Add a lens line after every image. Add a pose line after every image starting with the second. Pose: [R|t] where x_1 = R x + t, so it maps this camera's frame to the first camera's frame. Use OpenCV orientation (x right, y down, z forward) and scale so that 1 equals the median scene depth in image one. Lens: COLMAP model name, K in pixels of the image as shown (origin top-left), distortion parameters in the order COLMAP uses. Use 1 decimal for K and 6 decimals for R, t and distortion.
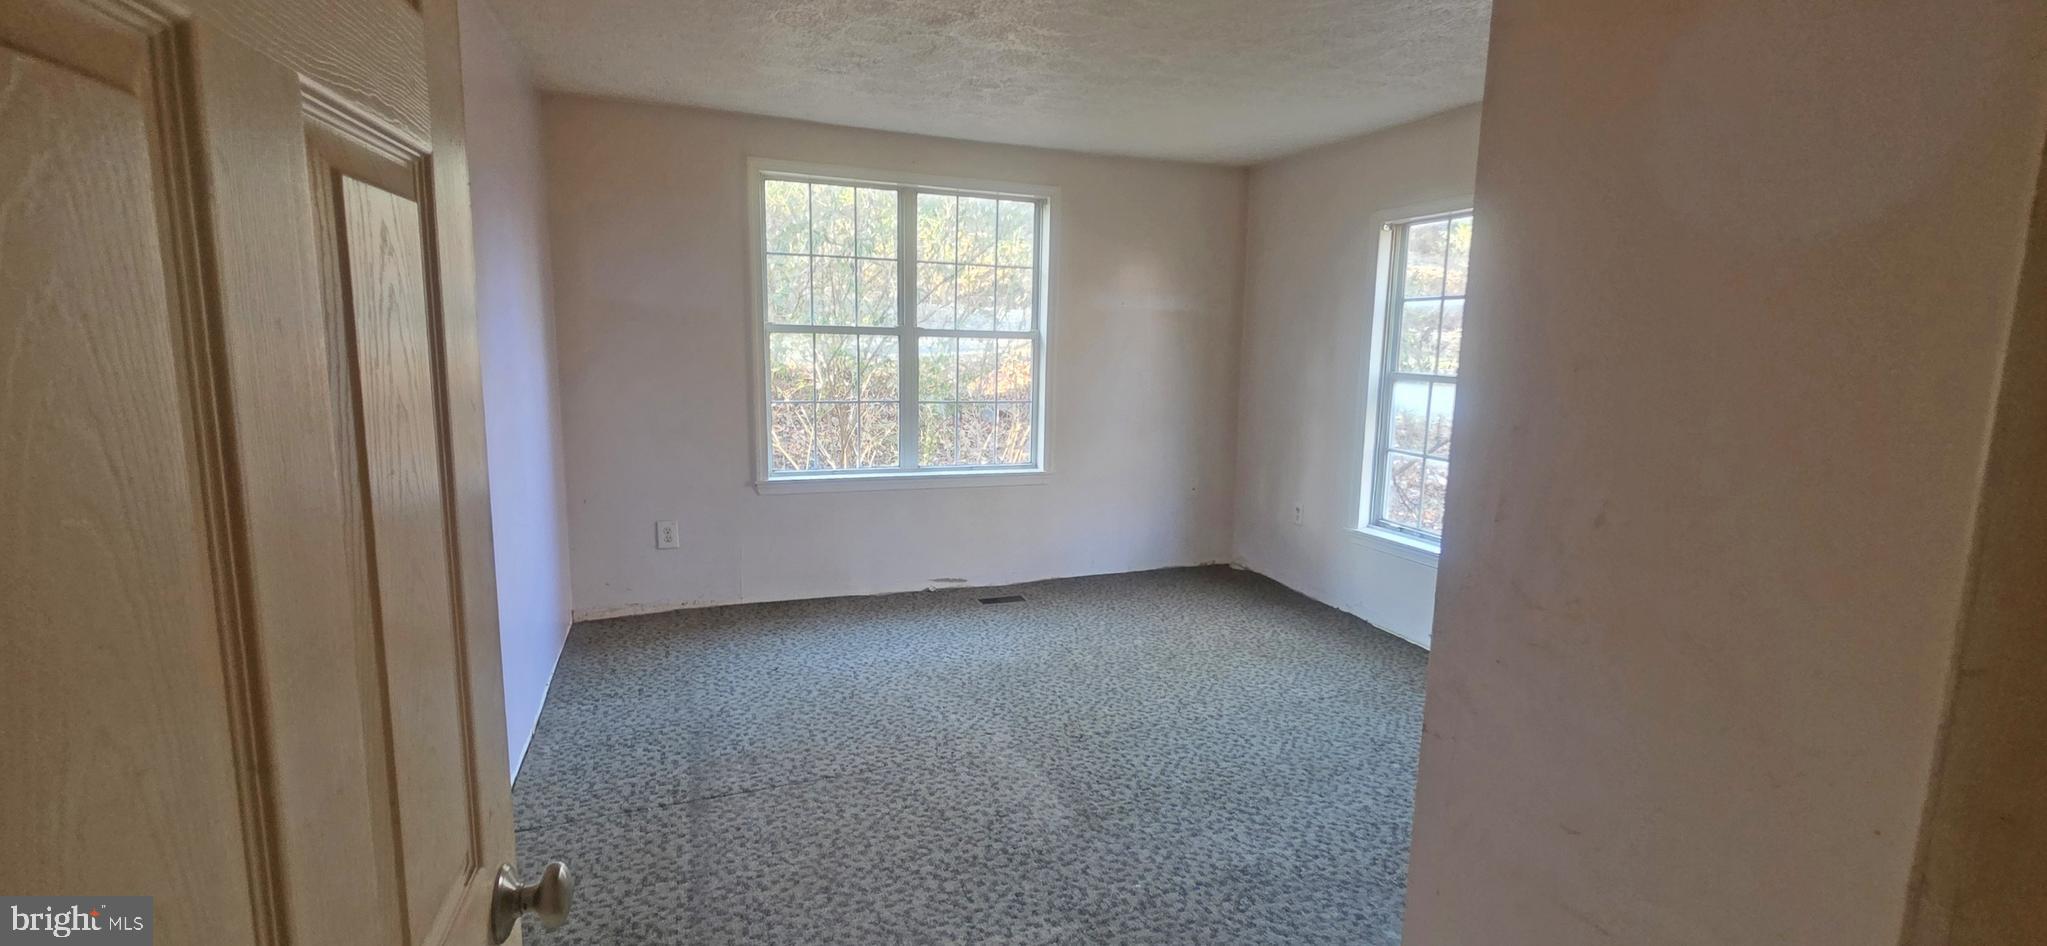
lens RADIAL K [[873.0, 0, 1030.7], [0, 873.0, 463.7], [0, 0, 1]] dist [0.000387, -0.000165]
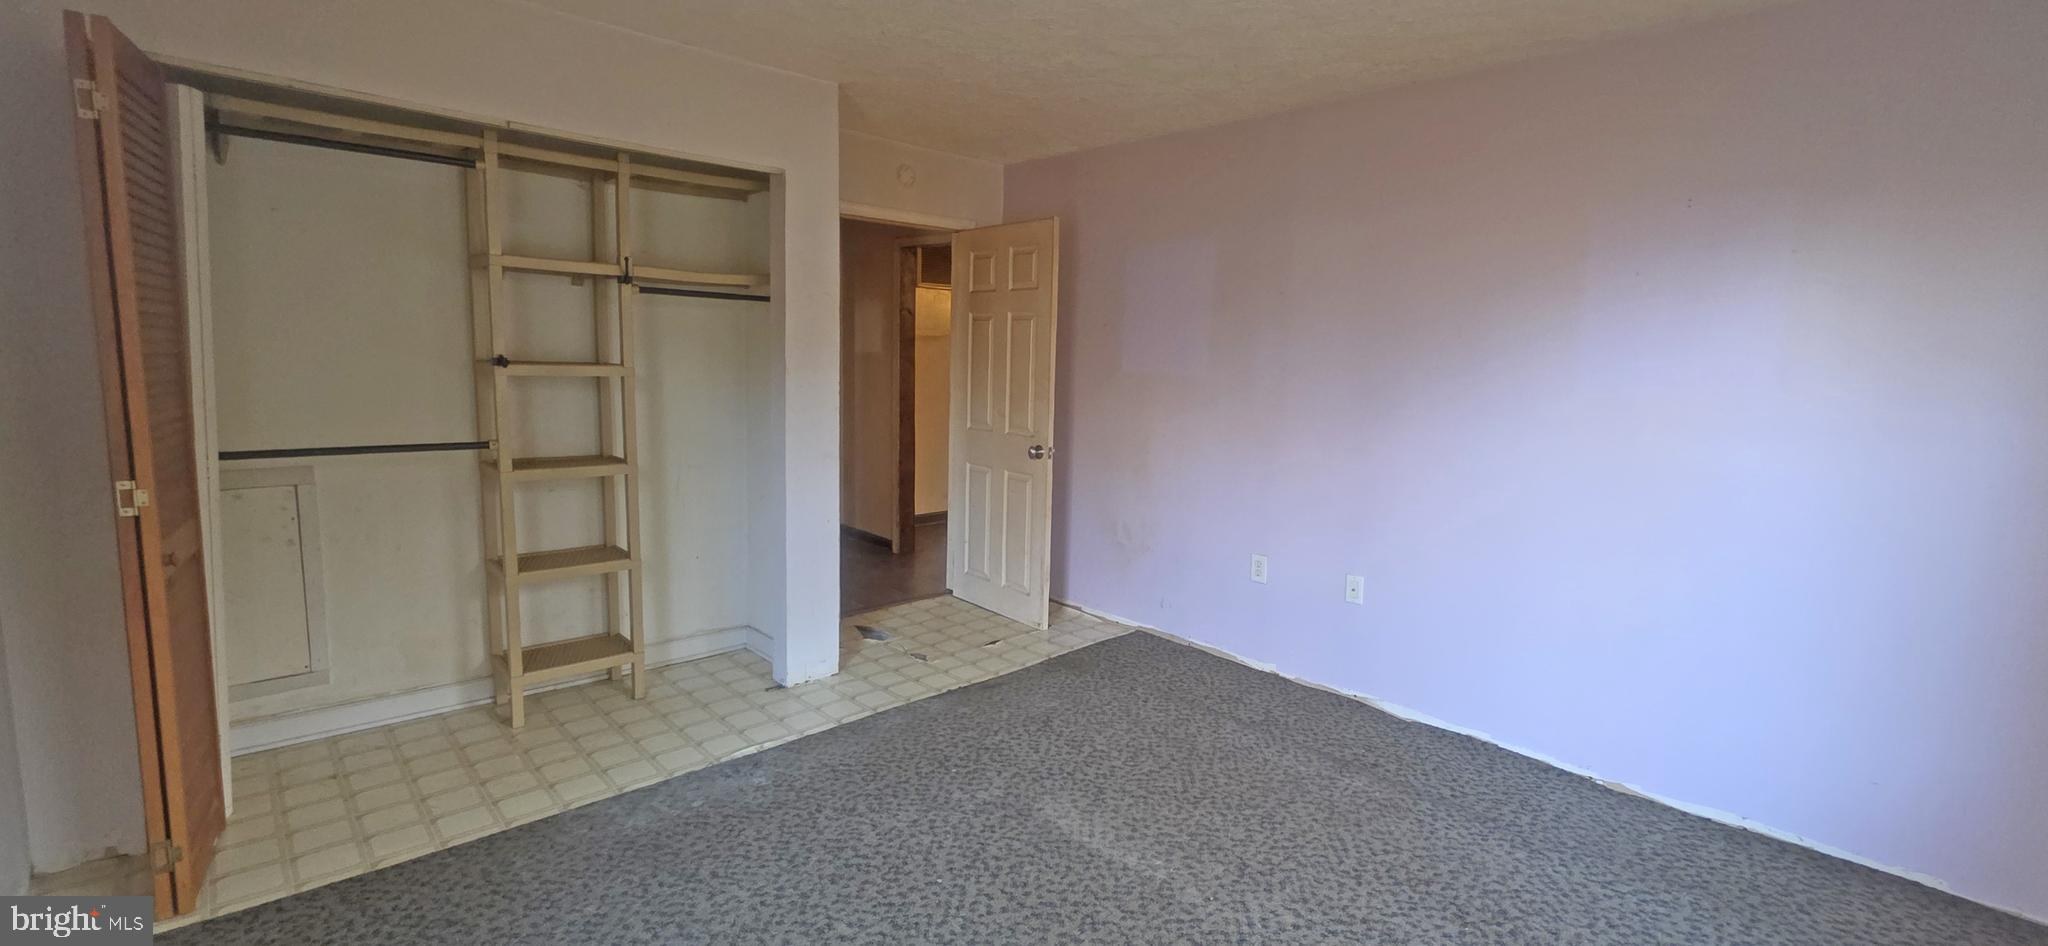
lens RADIAL K [[873.4, 0, 1031.2], [0, 873.4, 463.7], [0, 0, 1]] dist [0.000387, -0.000165]
pose [[-0.929686, -0.003668, -0.368334, 0.418342], [-0.105443, 0.960756, 0.256573, -0.236047], [0.352938, 0.277371, -0.893589, 1.762238]]
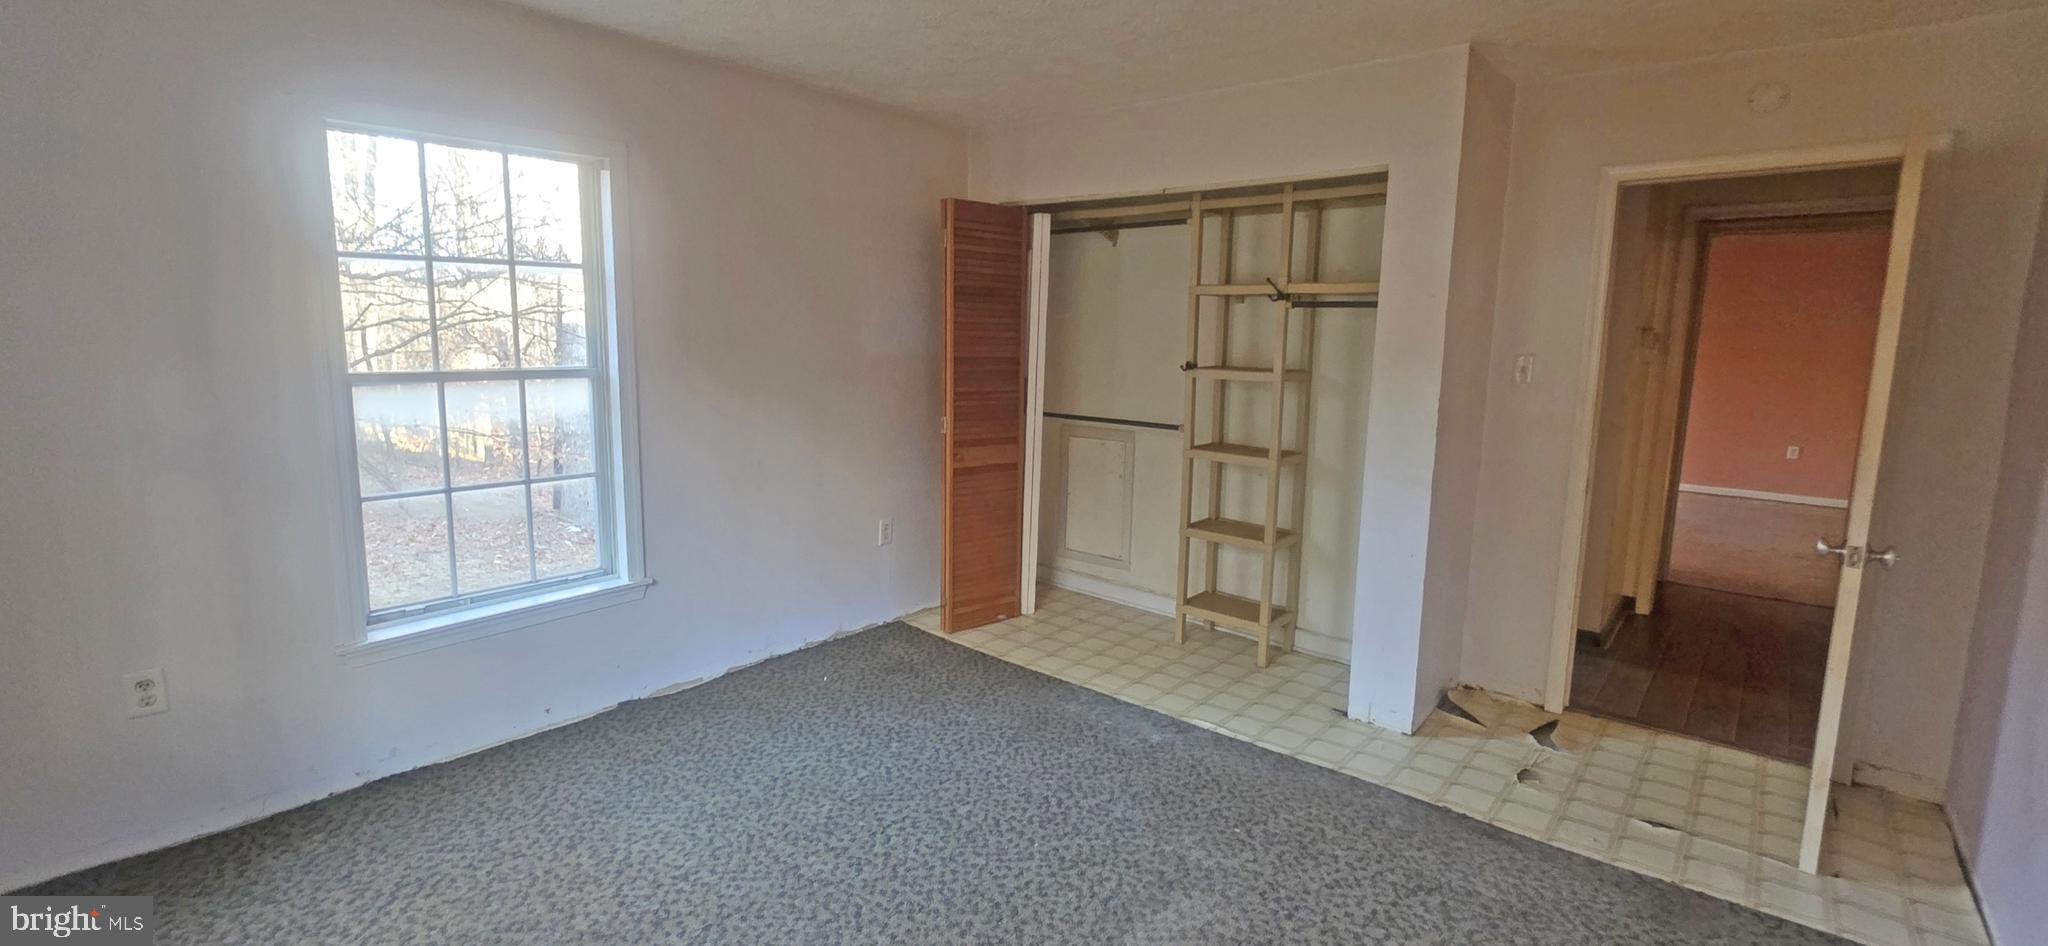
lens RADIAL K [[873.4, 0, 1031.2], [0, 873.4, 463.7], [0, 0, 1]] dist [0.000387, -0.000165]
pose [[-0.467719, -0.163741, 0.868578, -0.558211], [0.104990, 0.965441, 0.238537, -0.226253], [-0.877620, 0.202760, -0.434364, 1.401175]]
